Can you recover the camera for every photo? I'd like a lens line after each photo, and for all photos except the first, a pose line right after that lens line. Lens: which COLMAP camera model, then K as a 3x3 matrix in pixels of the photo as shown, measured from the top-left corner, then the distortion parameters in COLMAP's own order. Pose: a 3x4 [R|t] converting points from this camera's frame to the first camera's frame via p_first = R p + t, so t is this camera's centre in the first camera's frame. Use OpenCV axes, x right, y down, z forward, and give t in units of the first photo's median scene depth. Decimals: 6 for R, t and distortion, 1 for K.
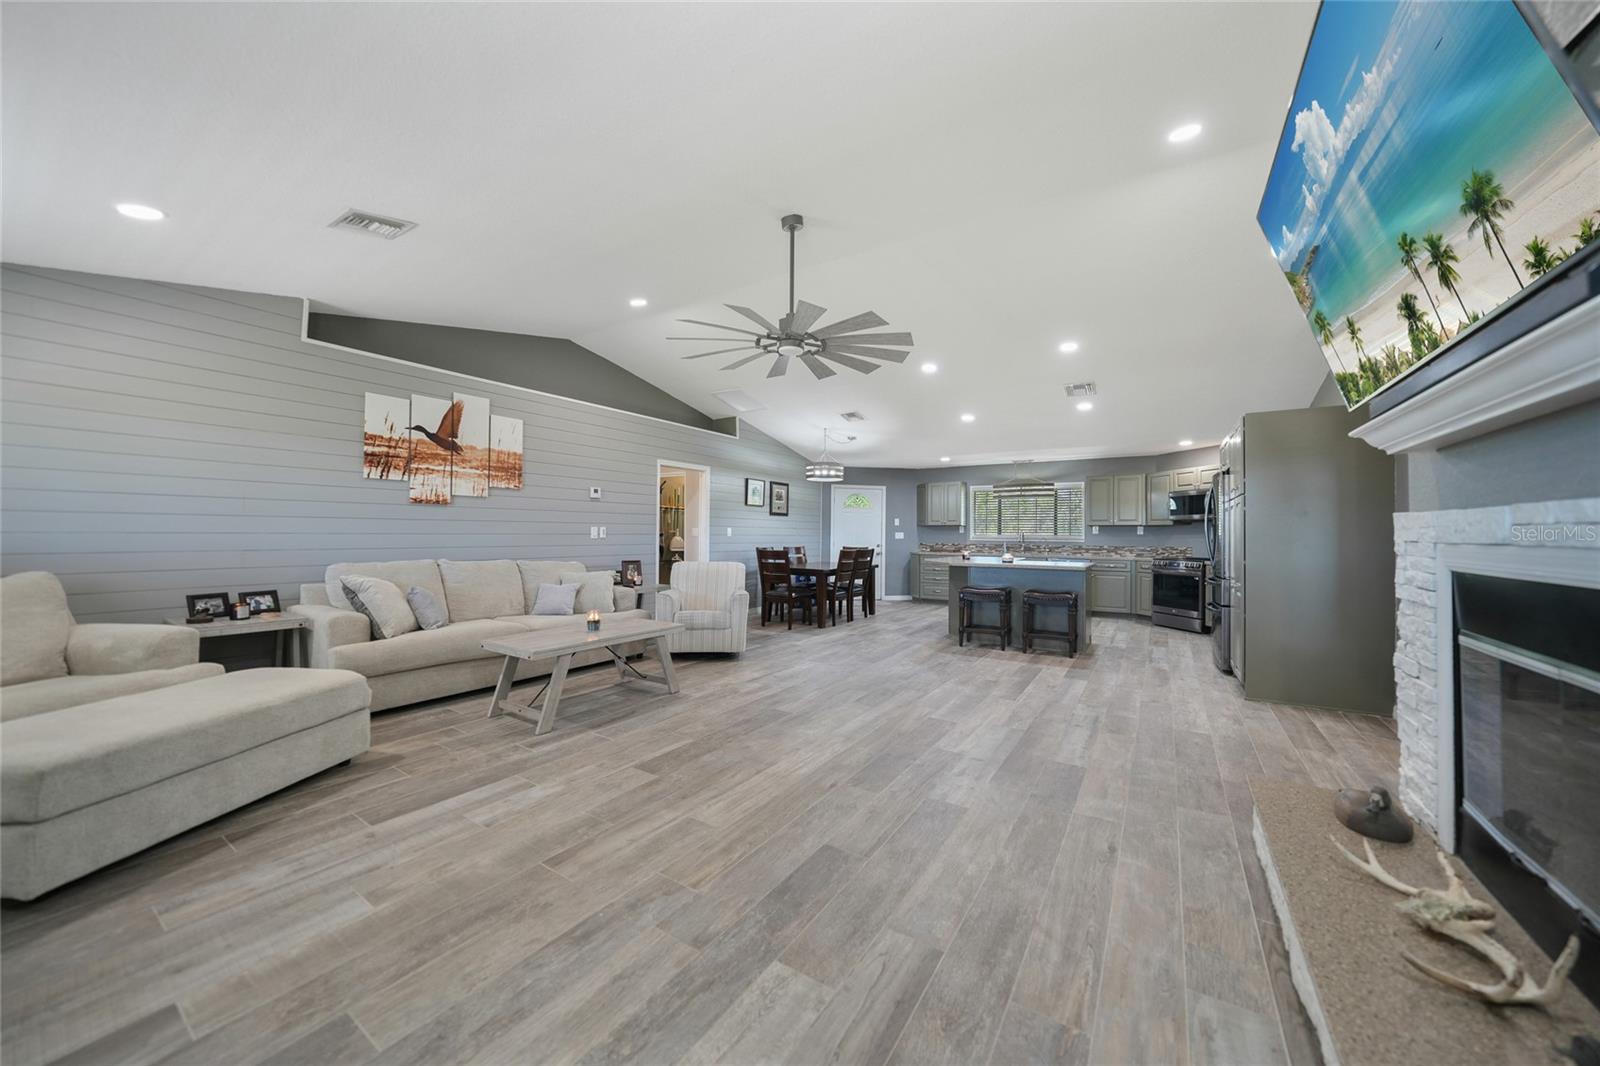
lens RADIAL K [[561.9, 0, 807.6], [0, 561.9, 533.6], [0, 0, 1]] dist [-0.024226, 0.006407]
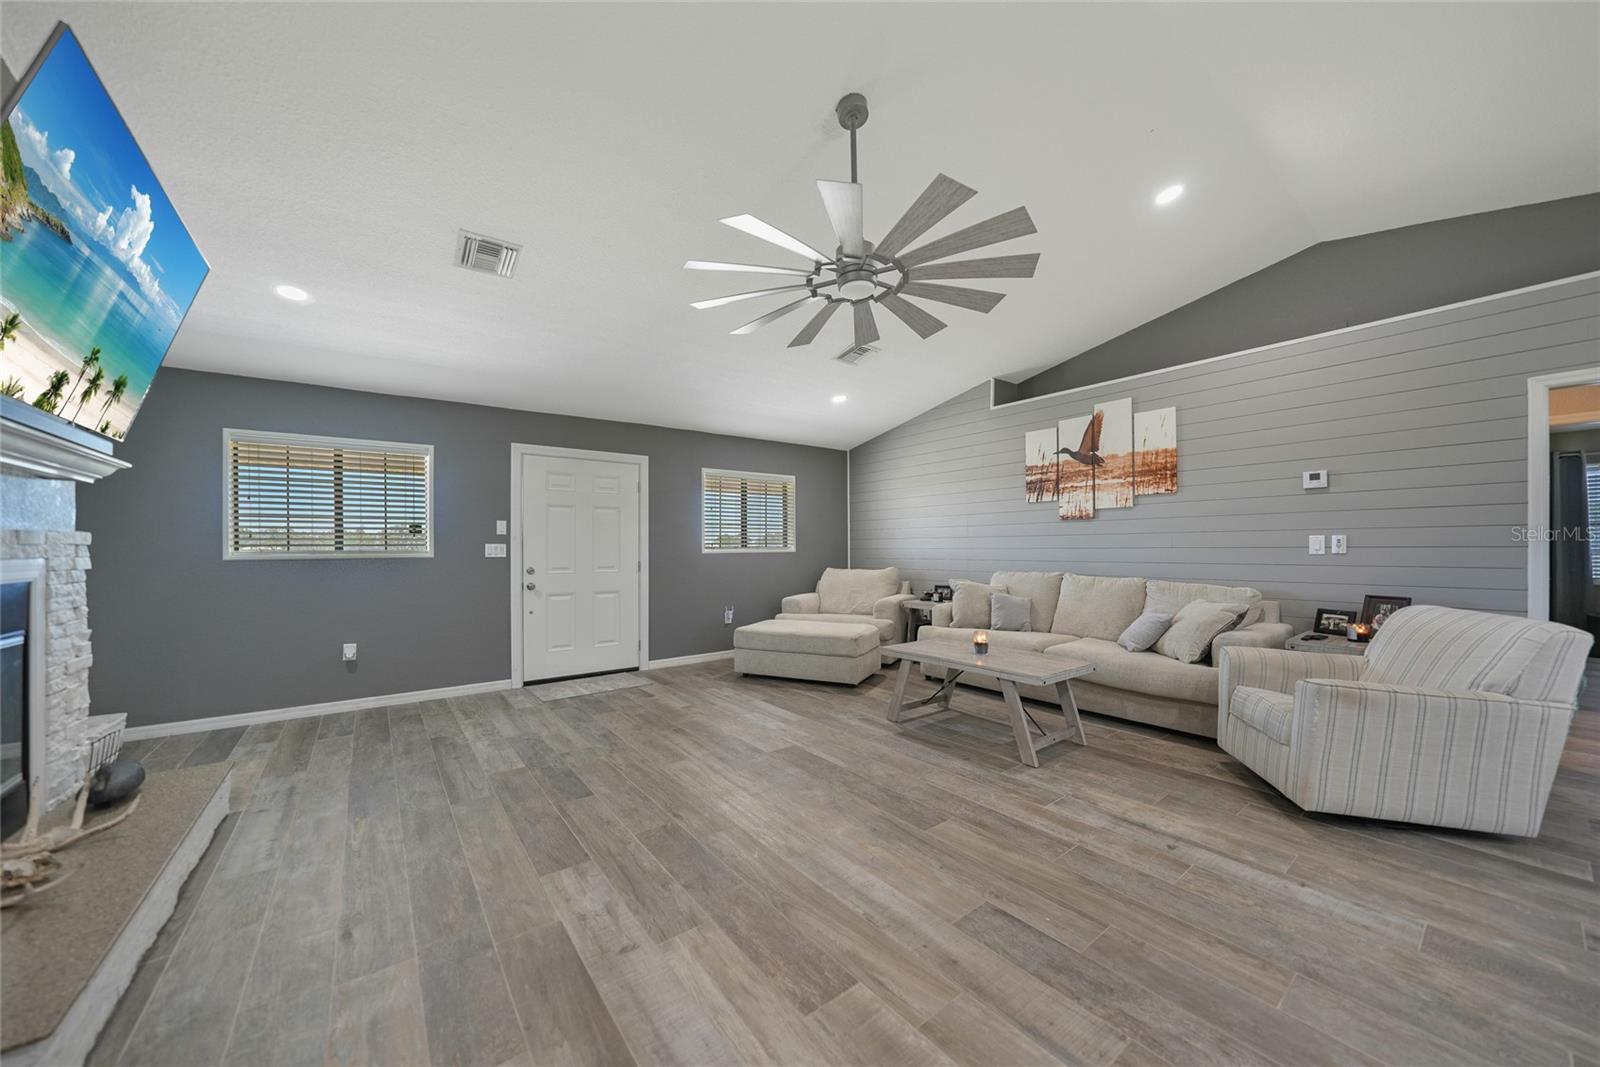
lens RADIAL K [[570.0, 0, 796.0], [0, 570.0, 531.3], [0, 0, 1]] dist [-0.011669, 0.000188]
pose [[-0.348140, -0.031187, -0.936924, 0.545794], [0.004320, 0.999382, -0.034871, 0.004038], [0.937433, -0.016188, -0.347790, 0.940170]]
